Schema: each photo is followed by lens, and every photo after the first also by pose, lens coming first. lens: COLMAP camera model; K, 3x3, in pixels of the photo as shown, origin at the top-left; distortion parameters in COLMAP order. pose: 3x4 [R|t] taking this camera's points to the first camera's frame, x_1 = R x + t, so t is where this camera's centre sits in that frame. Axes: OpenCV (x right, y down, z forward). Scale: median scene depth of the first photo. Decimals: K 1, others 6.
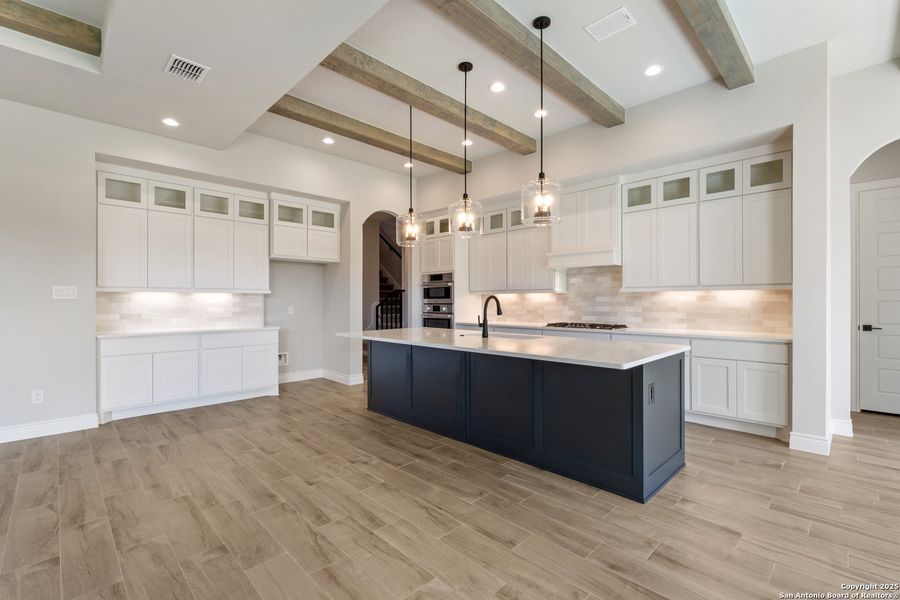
lens RADIAL K [[402.4, 0, 450.7], [0, 402.4, 300.5], [0, 0, 1]] dist [-0.001581, 0.002204]
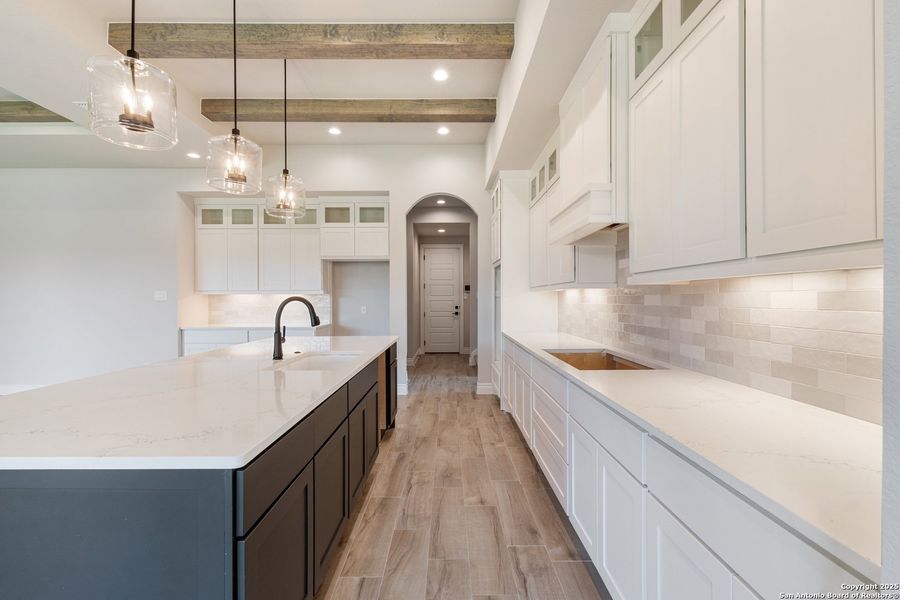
lens RADIAL K [[402.4, 0, 448.9], [0, 402.4, 295.5], [0, 0, 1]] dist [-0.001581, 0.002204]
pose [[0.710362, -0.006173, -0.703809, 0.671593], [0.002435, 0.999977, -0.006313, -0.007527], [0.703832, 0.002771, 0.710361, 0.642501]]
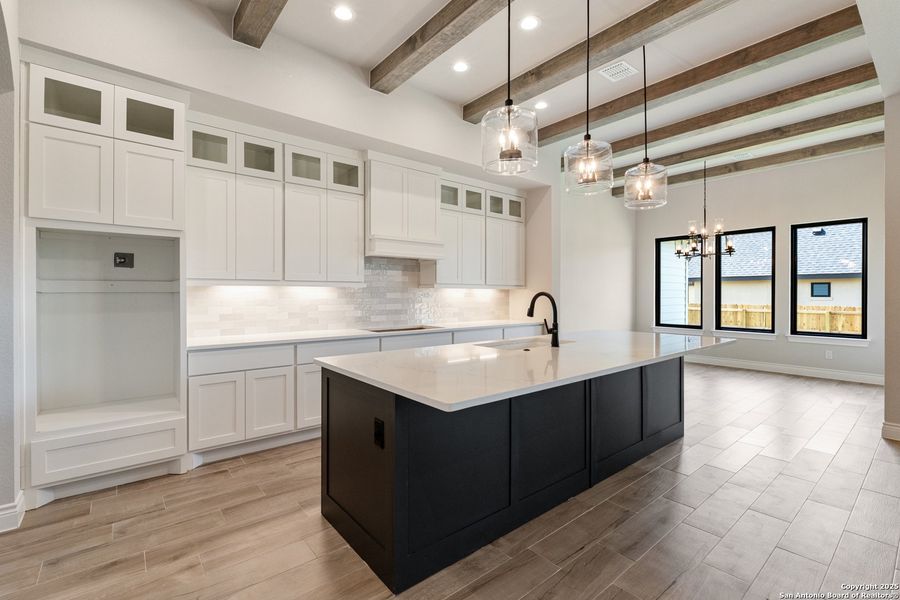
lens RADIAL K [[402.4, 0, 448.2], [0, 402.4, 300.2], [0, 0, 1]] dist [-0.001581, 0.002204]
pose [[0.091875, -0.013325, 0.995681, -0.619395], [0.000176, 0.999911, 0.013365, -0.005975], [-0.995771, -0.001052, 0.091869, 1.004422]]
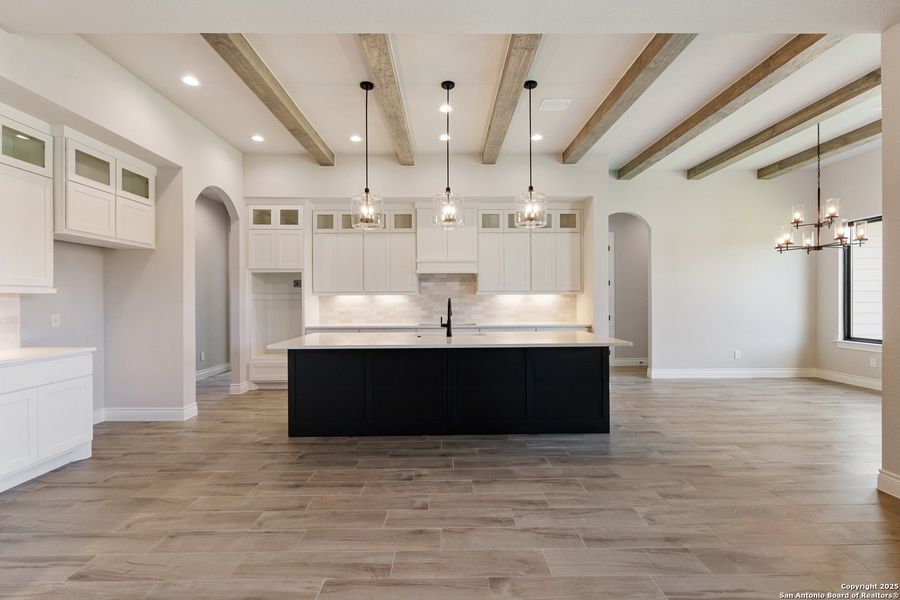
lens RADIAL K [[402.4, 0, 449.6], [0, 402.4, 302.4], [0, 0, 1]] dist [-0.001581, 0.002204]
pose [[0.694302, -0.008025, 0.719639, -0.618720], [0.004586, 0.999967, 0.006727, -0.006928], [-0.719669, -0.001370, 0.694316, 0.215622]]
